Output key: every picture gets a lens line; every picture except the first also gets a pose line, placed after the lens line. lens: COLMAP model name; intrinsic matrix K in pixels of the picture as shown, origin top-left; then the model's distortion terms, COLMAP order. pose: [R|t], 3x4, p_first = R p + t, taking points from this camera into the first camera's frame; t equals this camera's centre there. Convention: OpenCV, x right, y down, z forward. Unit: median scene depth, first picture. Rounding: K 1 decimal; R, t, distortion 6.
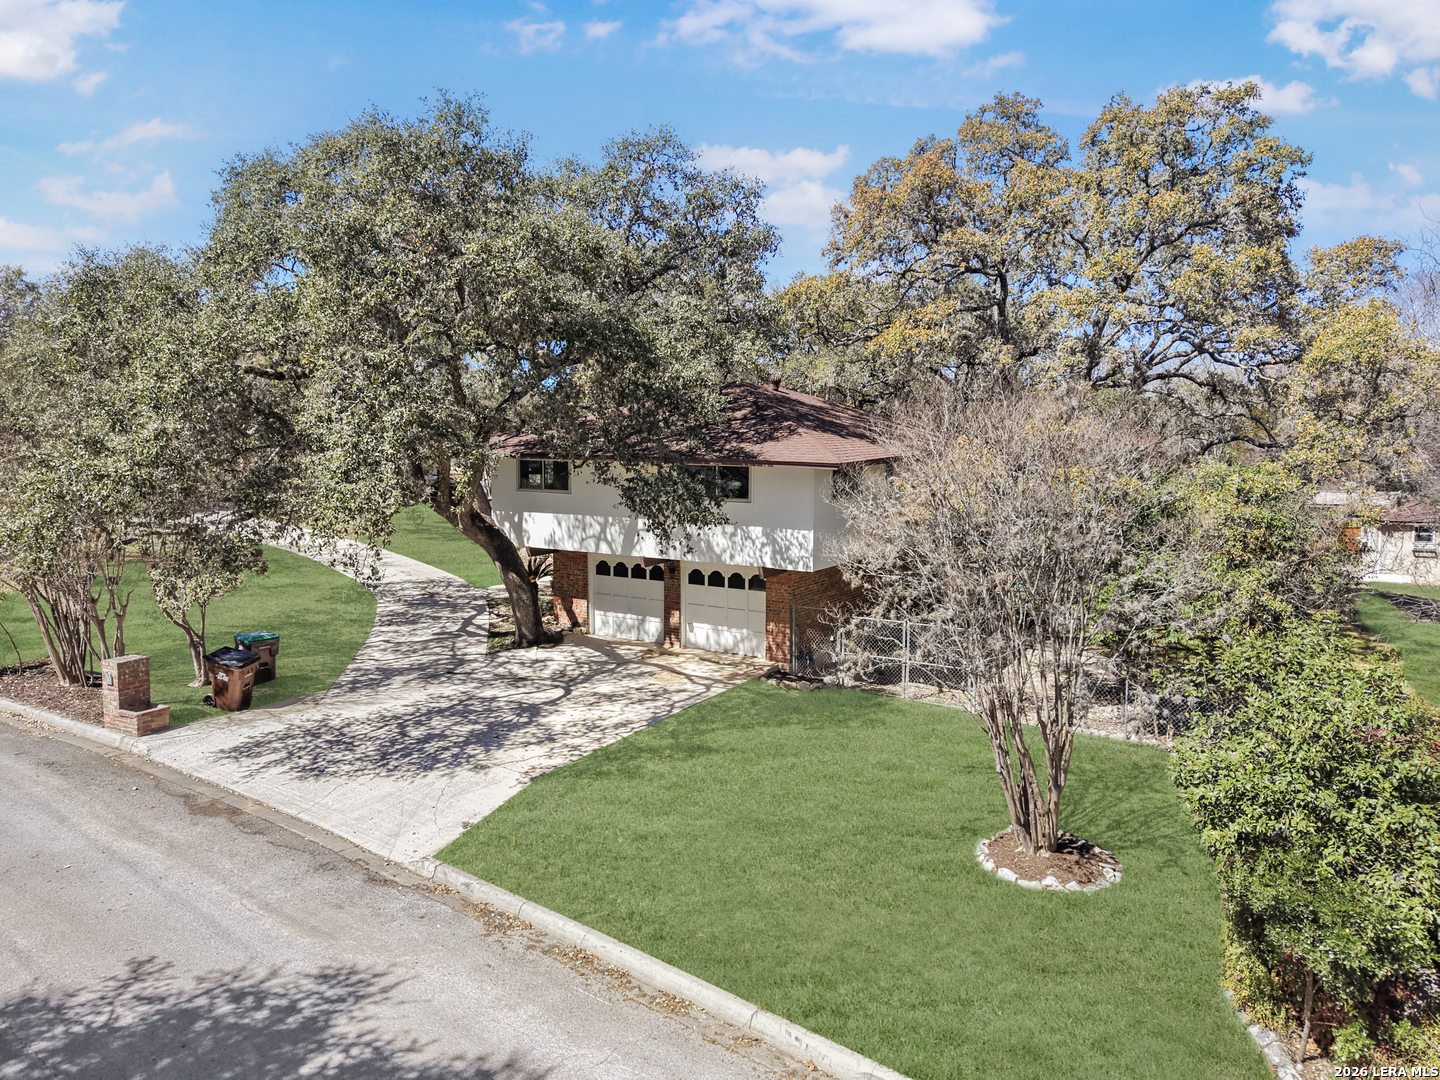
lens RADIAL K [[969.0, 0, 720.0], [0, 969.0, 540.0], [0, 0, 1]] dist [0.008176, -0.005342]
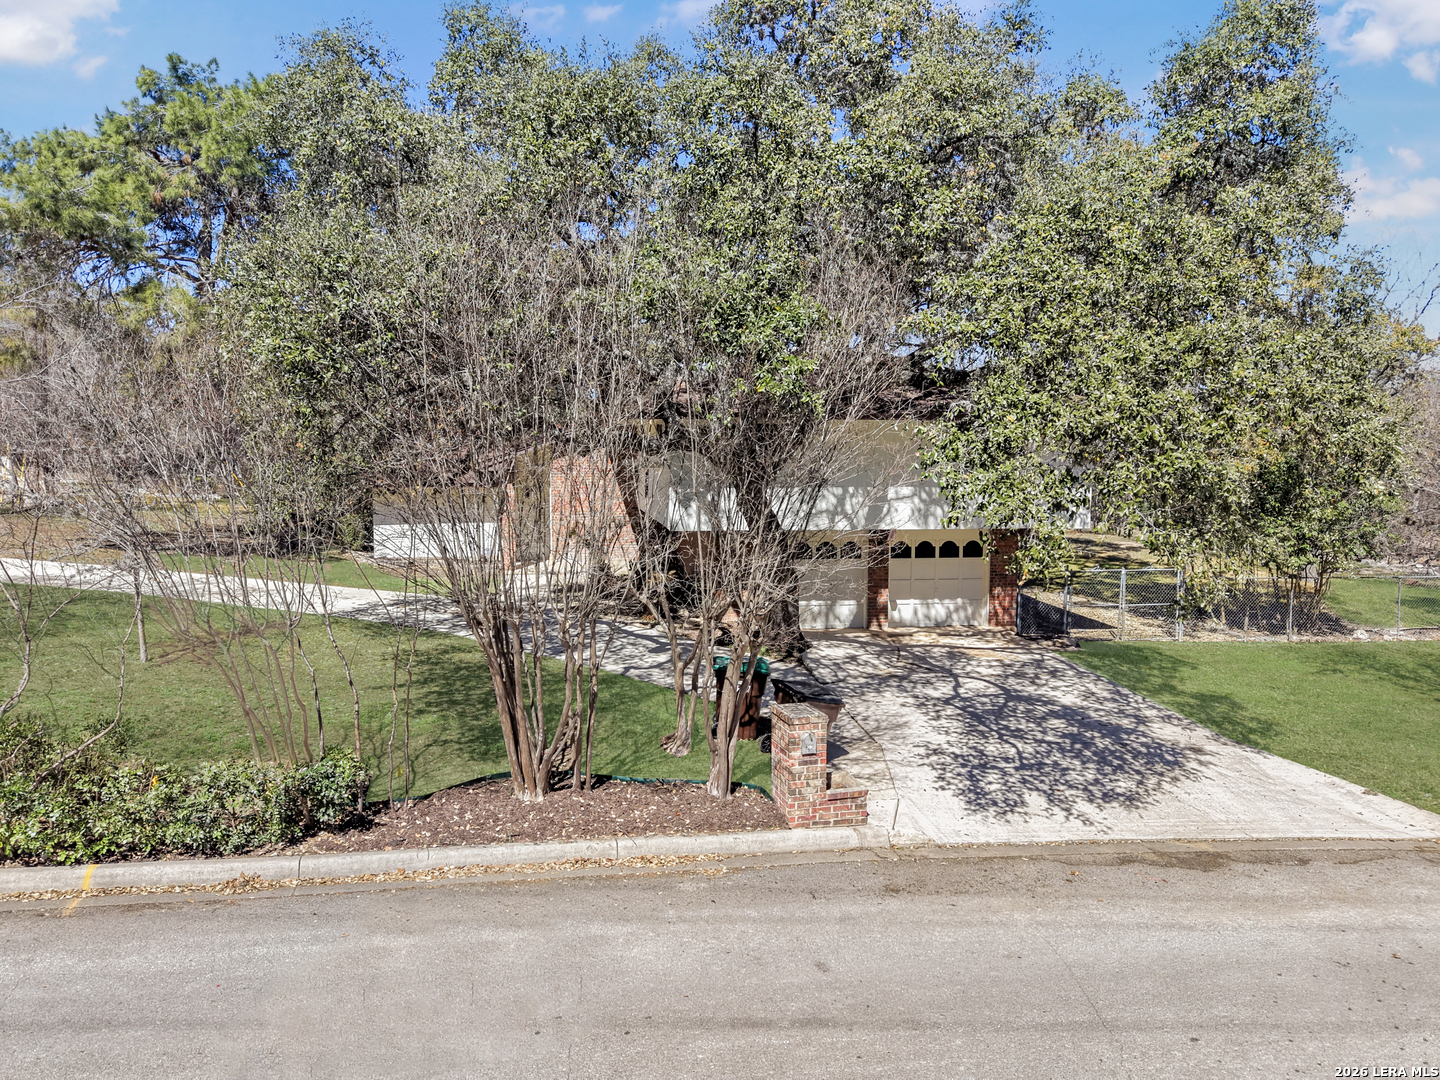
lens RADIAL K [[969.0, 0, 720.0], [0, 969.0, 540.0], [0, 0, 1]] dist [0.008176, -0.005342]
pose [[0.746083, -0.059749, 0.663167, -0.923242], [0.062293, 0.997861, 0.019822, -0.000762], [-0.662933, 0.026522, 0.748209, 0.500013]]
